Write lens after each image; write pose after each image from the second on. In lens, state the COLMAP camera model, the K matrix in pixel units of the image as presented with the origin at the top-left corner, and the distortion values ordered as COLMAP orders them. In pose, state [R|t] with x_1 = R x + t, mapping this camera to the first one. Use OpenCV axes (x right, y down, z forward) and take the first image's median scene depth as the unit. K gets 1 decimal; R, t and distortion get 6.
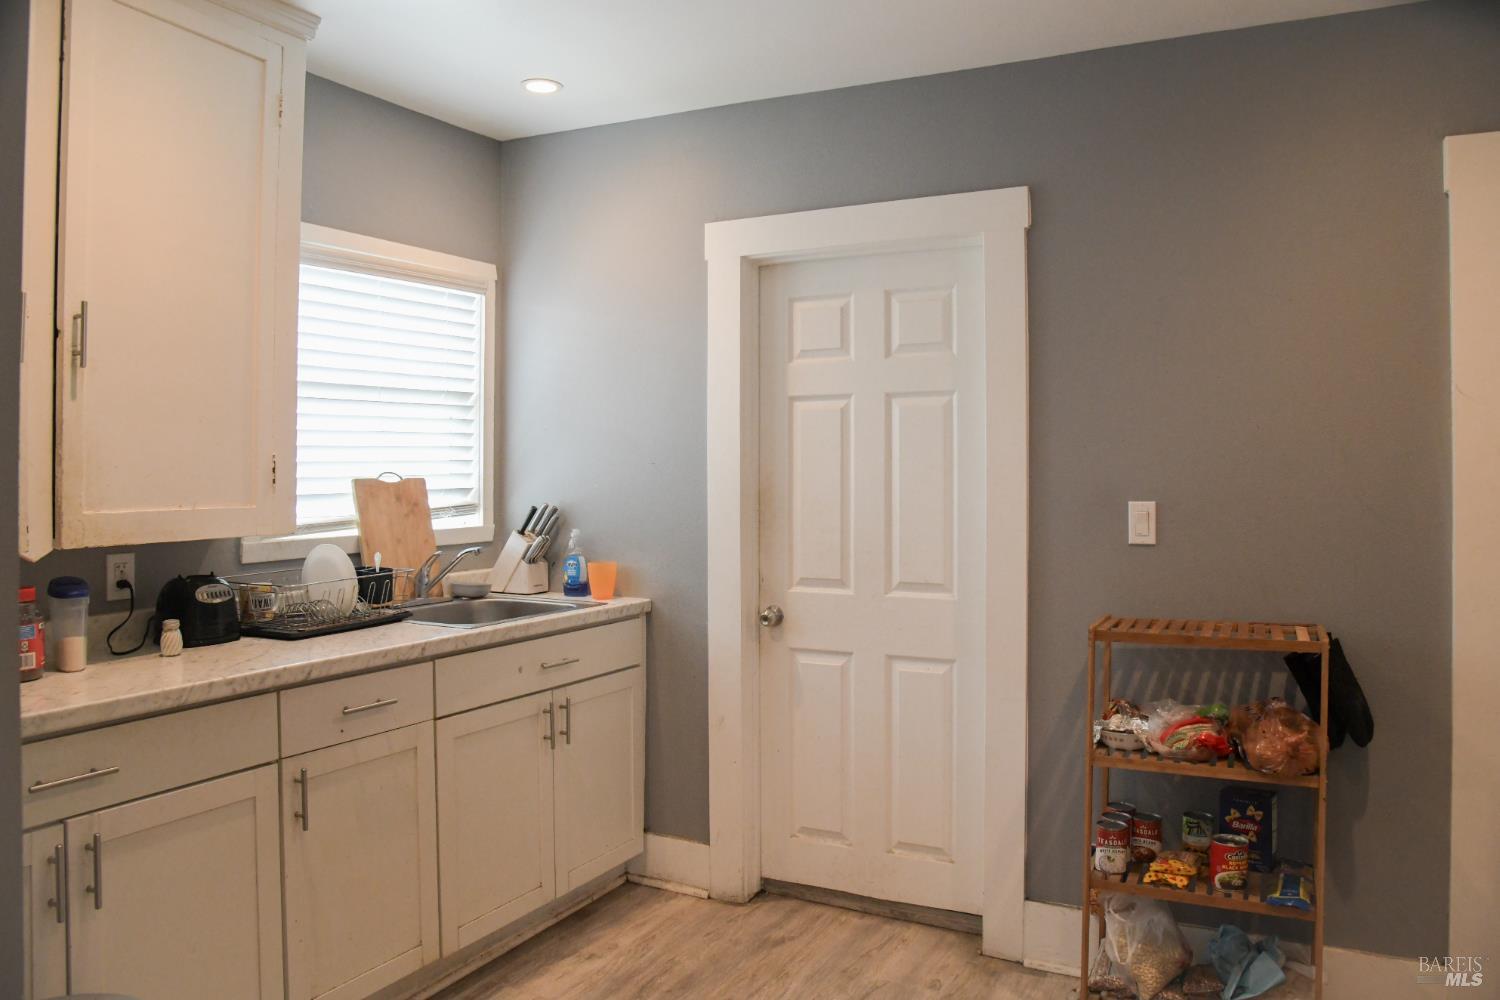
lens RADIAL K [[1078.3, 0, 748.2], [0, 1078.3, 472.2], [0, 0, 1]] dist [-0.116127, 0.058745]
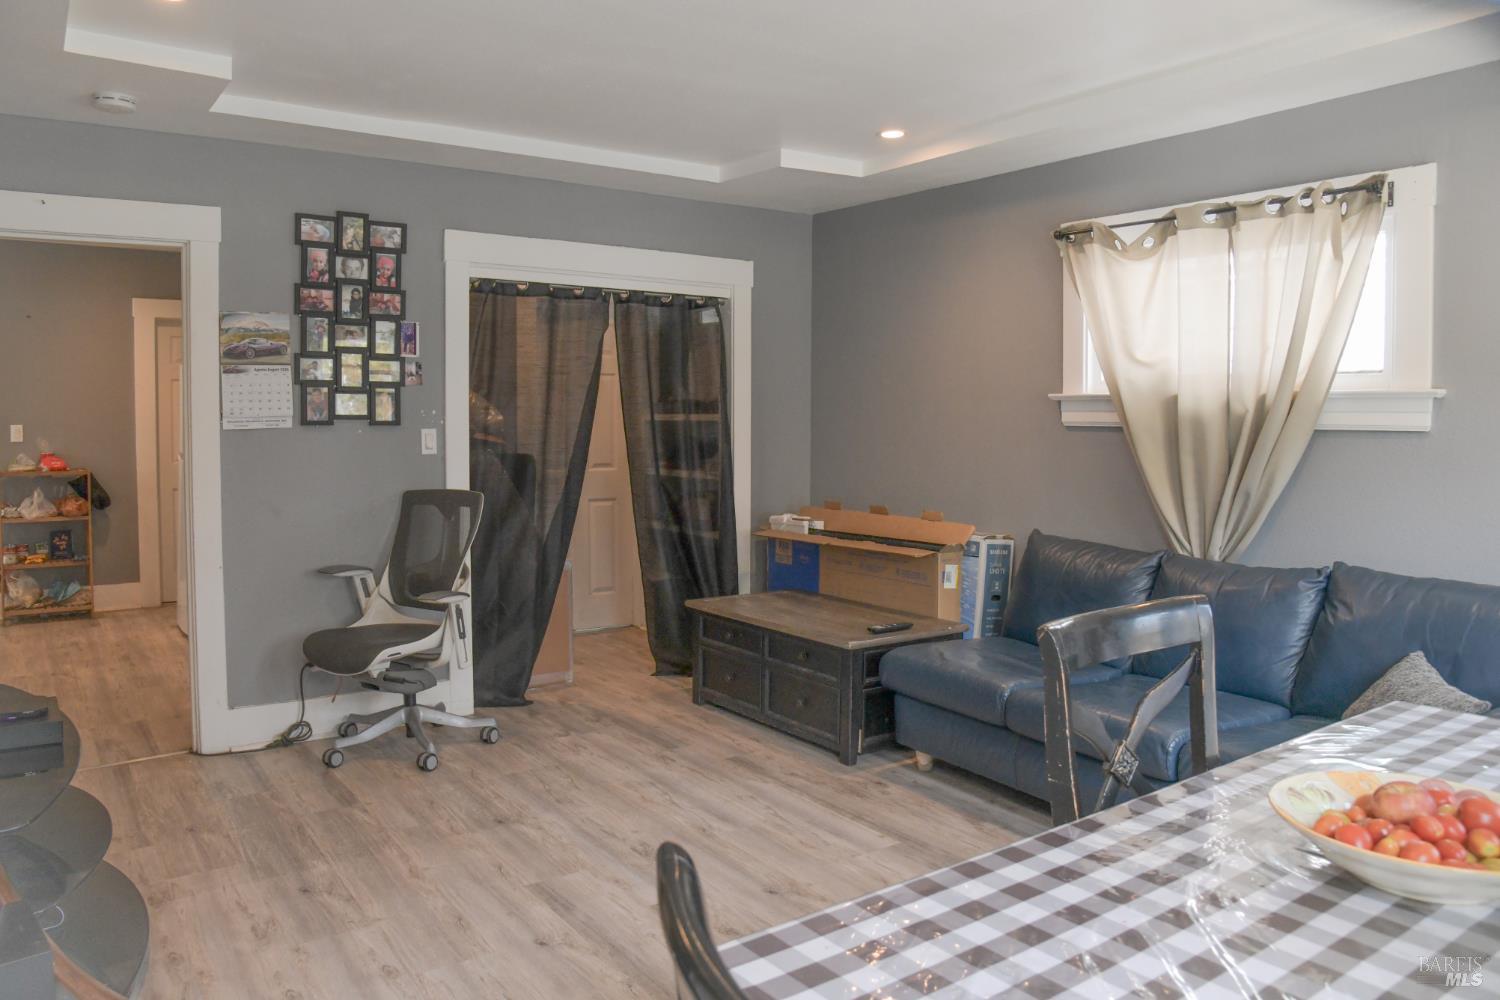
lens RADIAL K [[1078.3, 0, 744.9], [0, 1078.3, 437.5], [0, 0, 1]] dist [-0.116127, 0.058745]
pose [[0.445978, -0.018318, 0.894856, -1.161064], [-0.007862, 0.999672, 0.024382, -0.018626], [-0.895009, -0.017909, 0.445688, -1.834333]]
